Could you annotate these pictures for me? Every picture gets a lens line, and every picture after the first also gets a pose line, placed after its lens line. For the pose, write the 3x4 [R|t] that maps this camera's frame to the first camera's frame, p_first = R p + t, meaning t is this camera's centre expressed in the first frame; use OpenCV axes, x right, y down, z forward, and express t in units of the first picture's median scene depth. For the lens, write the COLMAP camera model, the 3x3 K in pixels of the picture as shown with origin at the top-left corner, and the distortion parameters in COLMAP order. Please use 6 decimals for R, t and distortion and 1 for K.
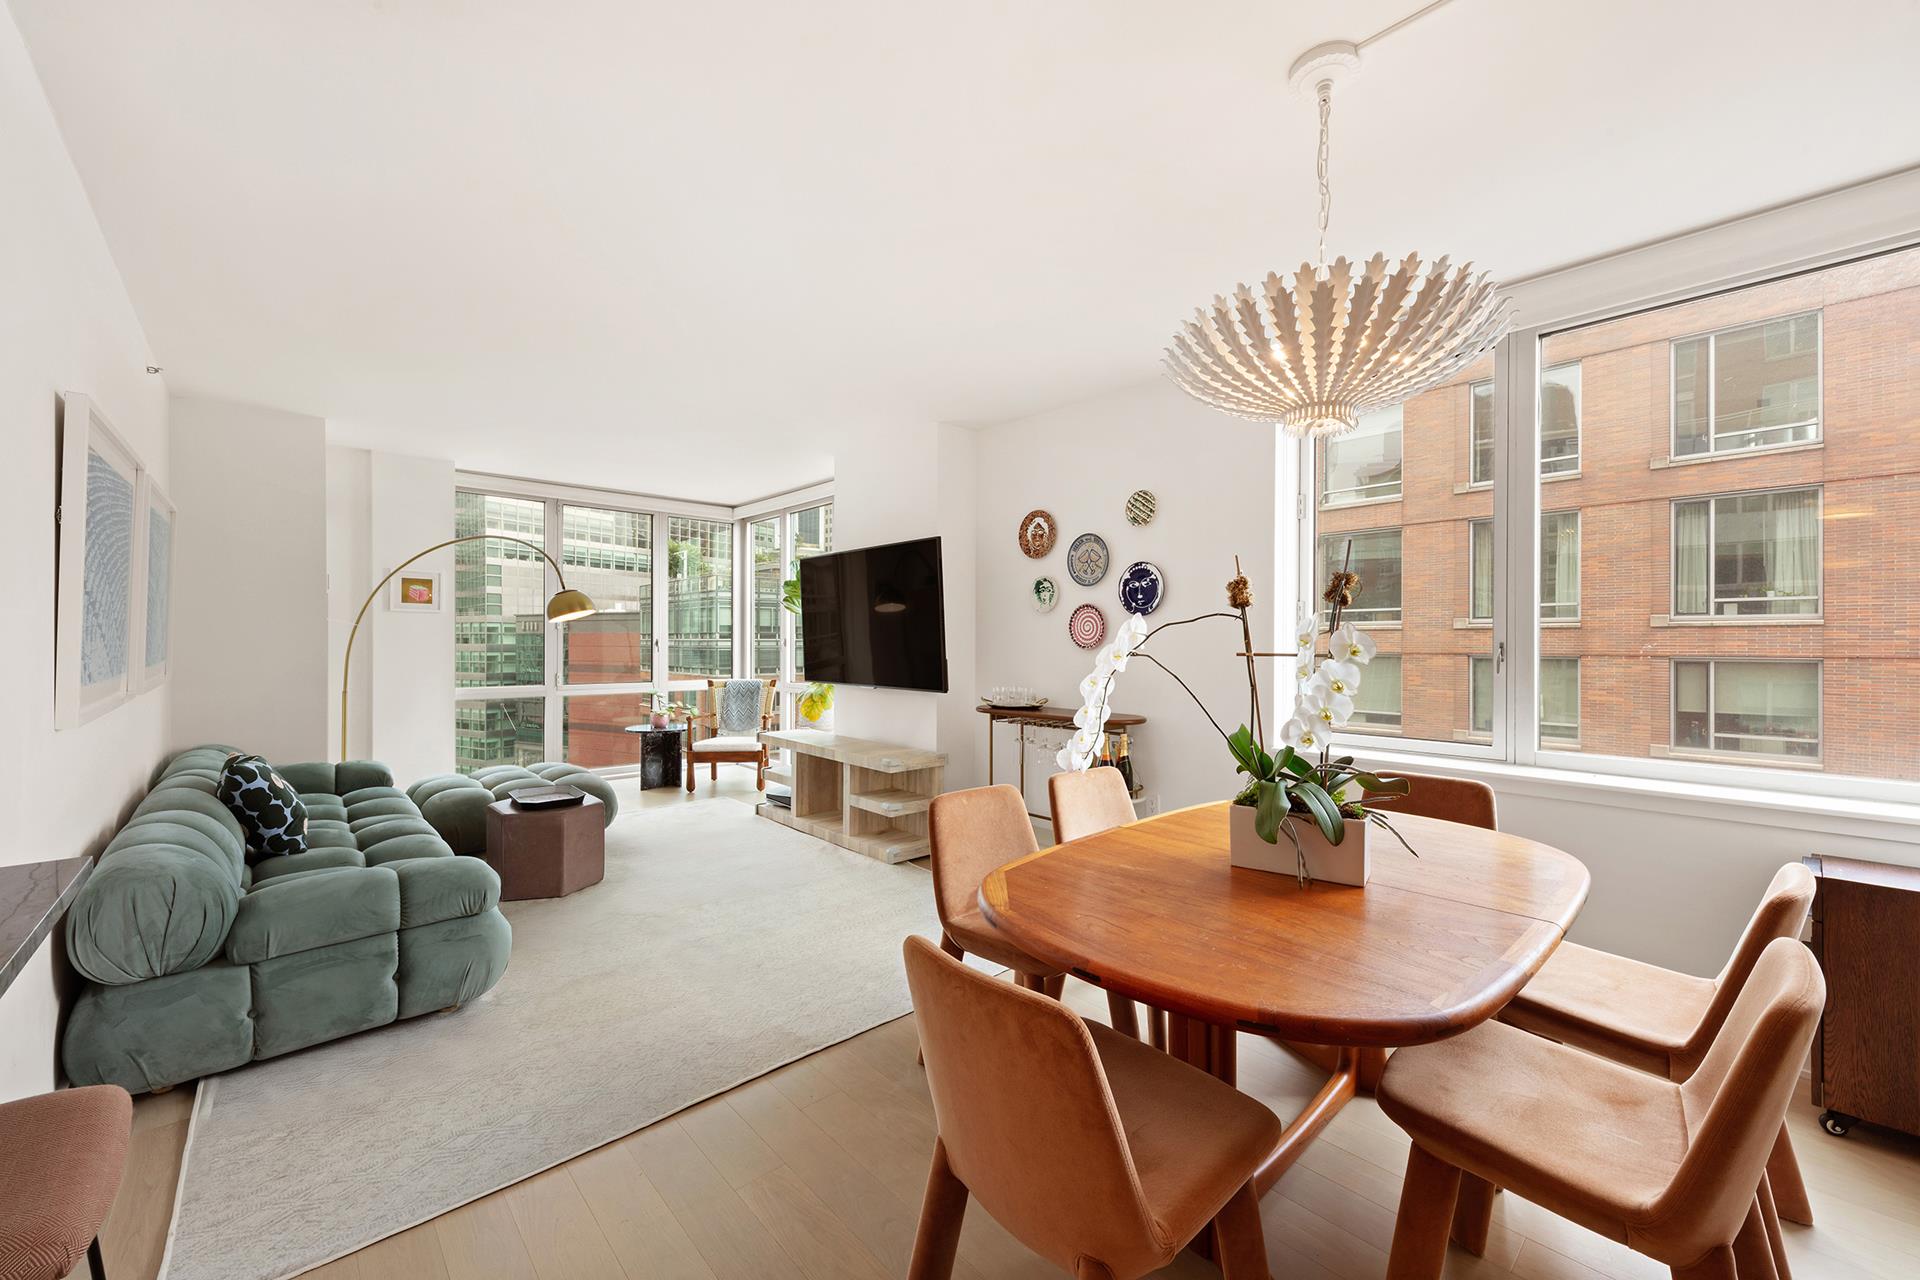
lens RADIAL K [[745.8, 0, 947.1], [0, 745.8, 667.4], [0, 0, 1]] dist [0.000907, -0.000317]
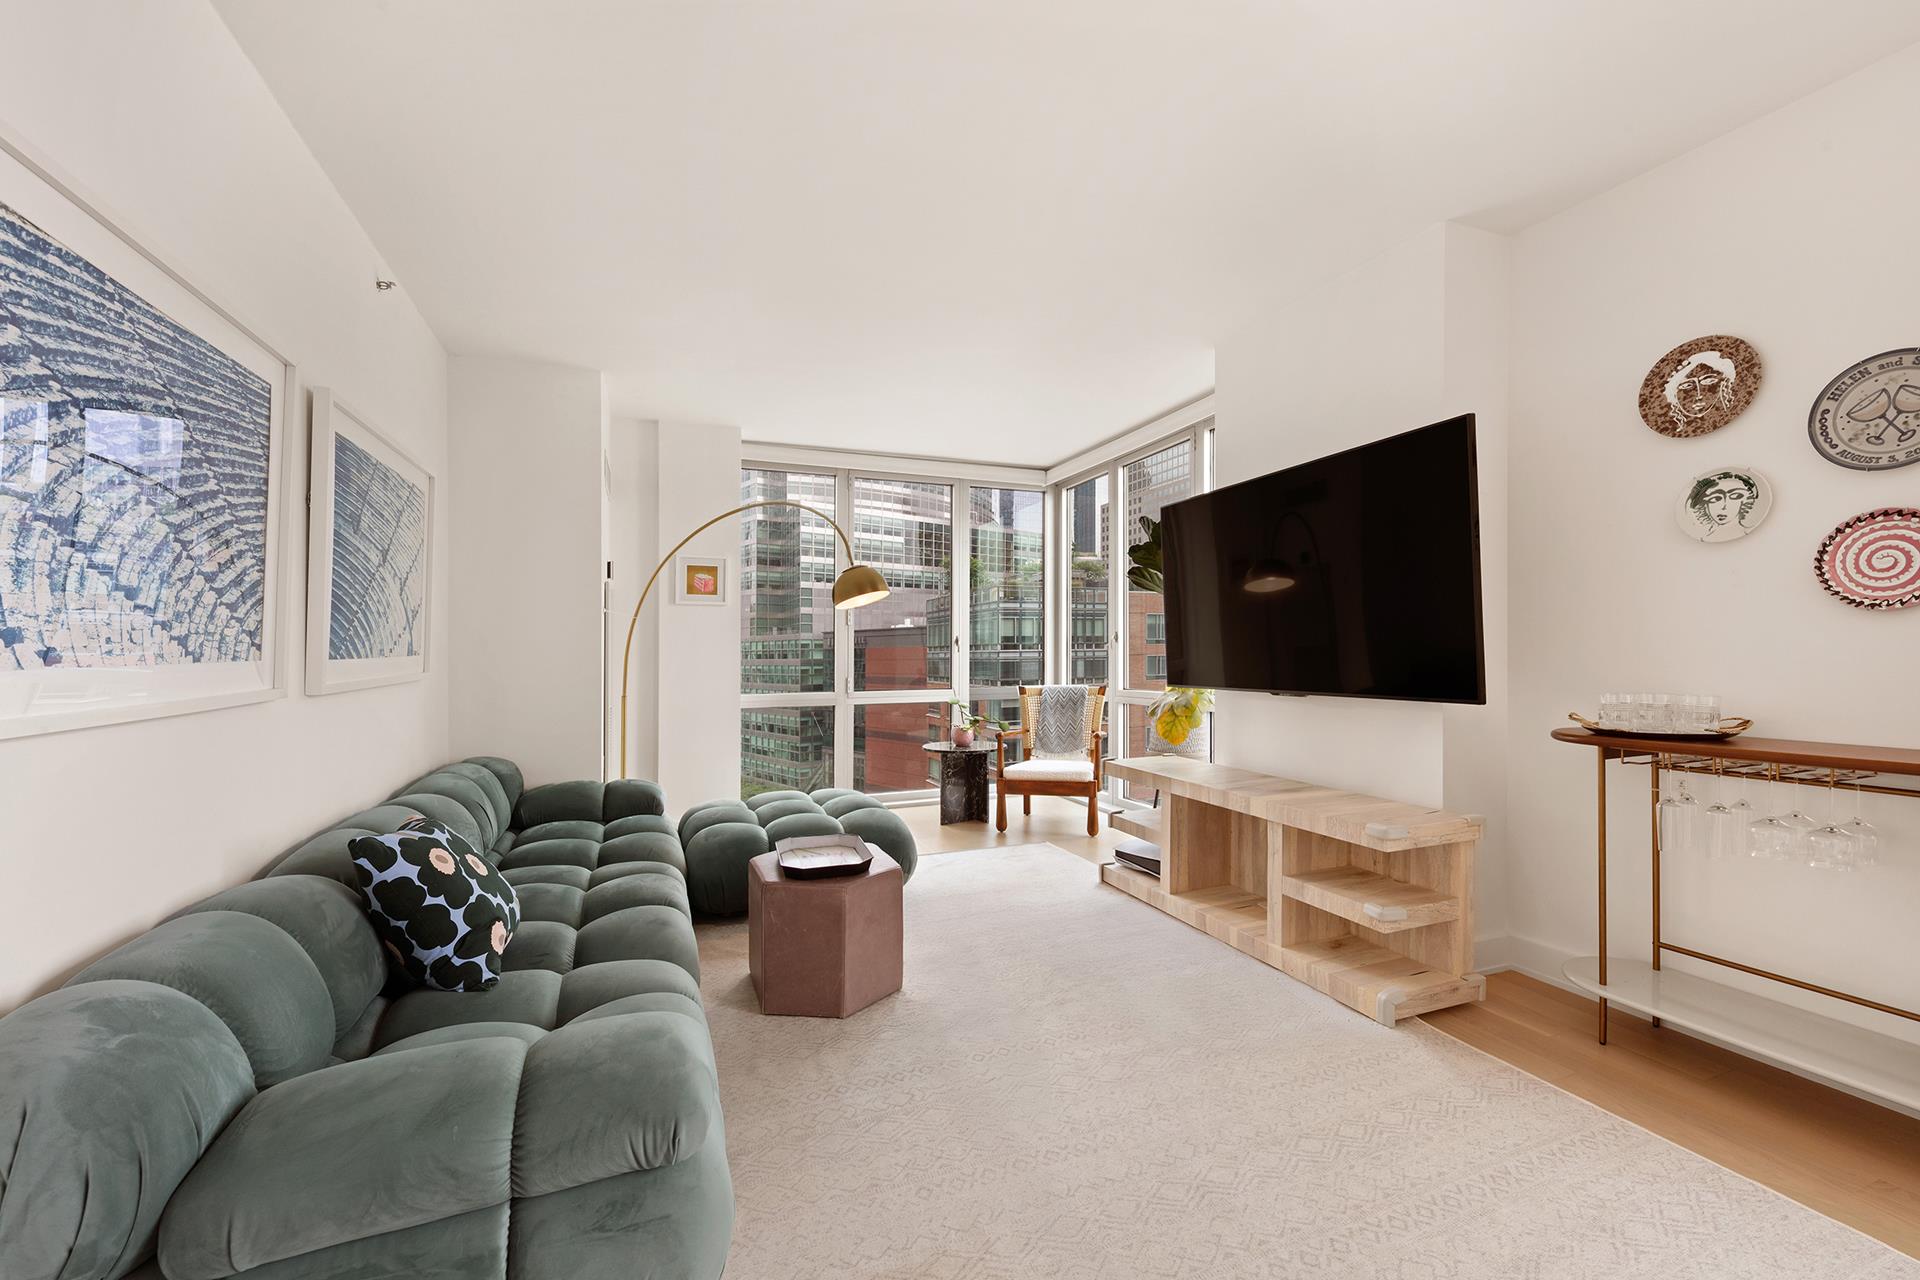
lens RADIAL K [[745.8, 0, 962.7], [0, 745.8, 643.9], [0, 0, 1]] dist [0.000907, -0.000317]
pose [[0.942564, -0.017366, -0.333573, -0.151429], [0.001406, 0.998845, -0.048029, 0.013661], [0.334022, 0.044801, 0.941500, 0.316151]]
